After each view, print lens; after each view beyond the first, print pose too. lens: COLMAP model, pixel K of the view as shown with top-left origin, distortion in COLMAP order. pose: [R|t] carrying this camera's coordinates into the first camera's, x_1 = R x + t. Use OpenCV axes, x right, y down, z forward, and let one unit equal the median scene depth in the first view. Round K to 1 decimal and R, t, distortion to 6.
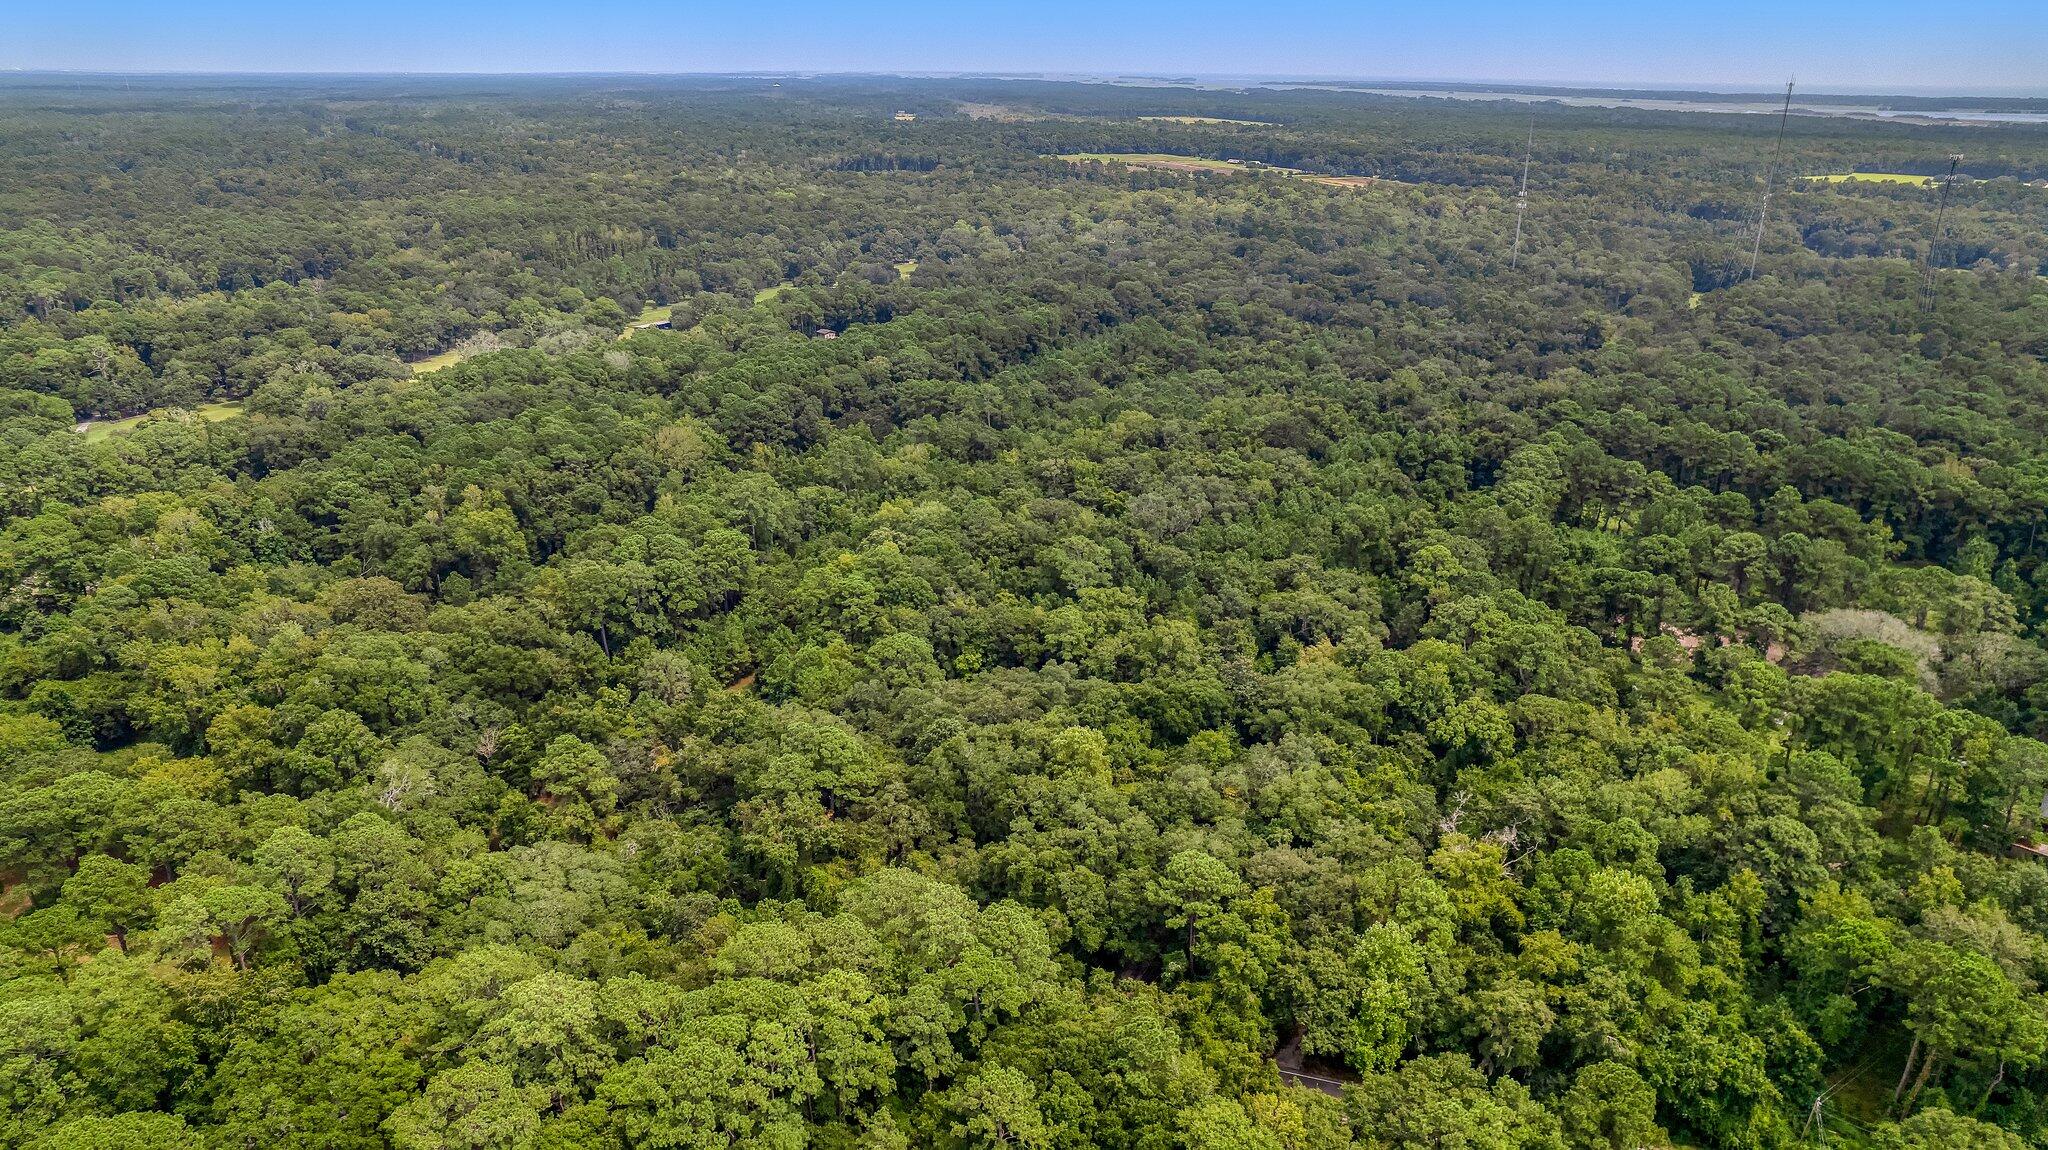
lens RADIAL K [[1366.3, 0, 1024.0], [0, 1366.3, 575.0], [0, 0, 1]] dist [-0.065854, 0.051834]
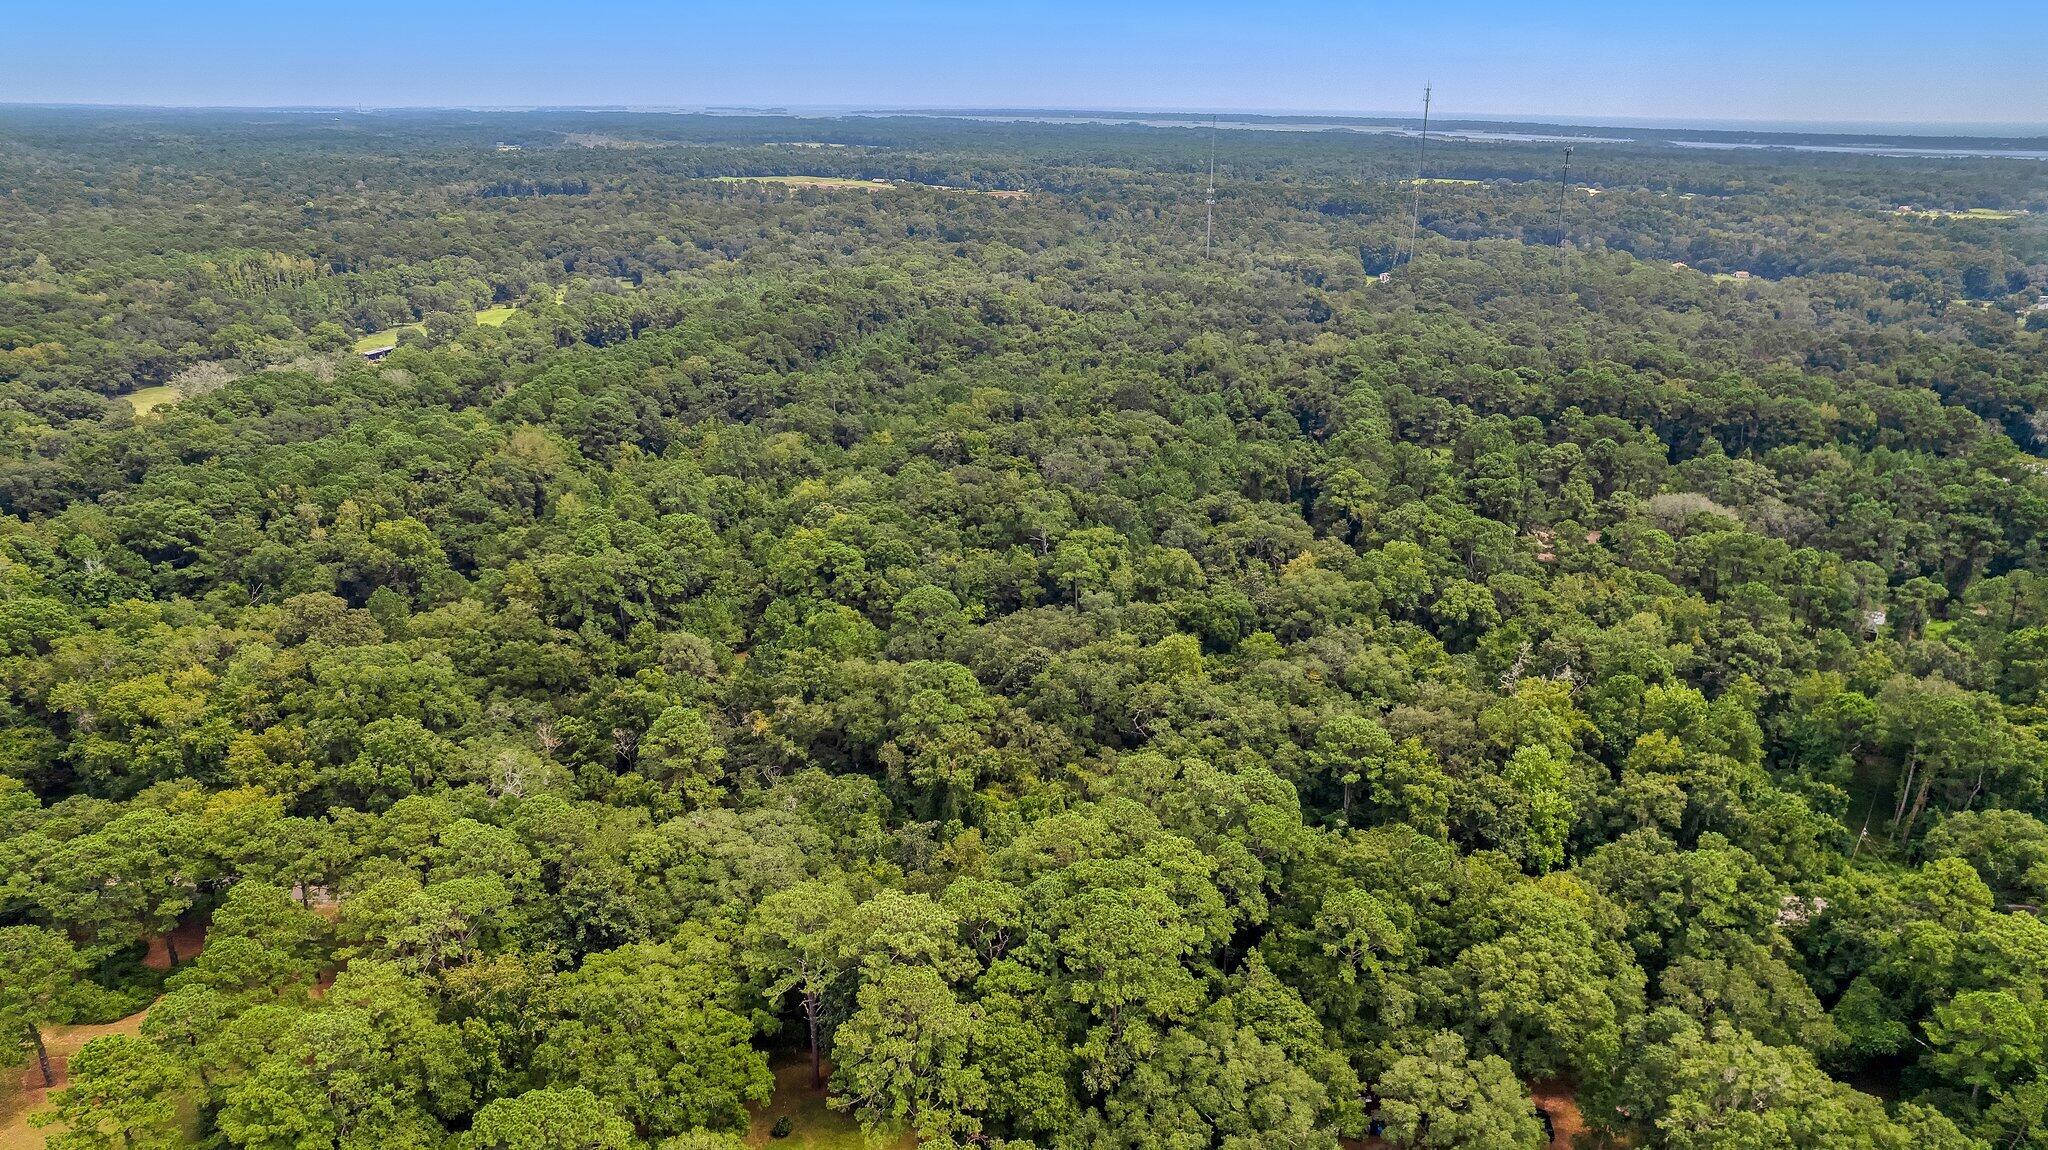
lens RADIAL K [[1380.3, 0, 1024.0], [0, 1380.3, 575.0], [0, 0, 1]] dist [-0.075613, 0.076947]
pose [[0.951738, -0.099591, 0.290305, -0.290788], [0.107639, 0.994120, -0.011843, 0.050099], [-0.287419, 0.042520, 0.956861, 0.004291]]
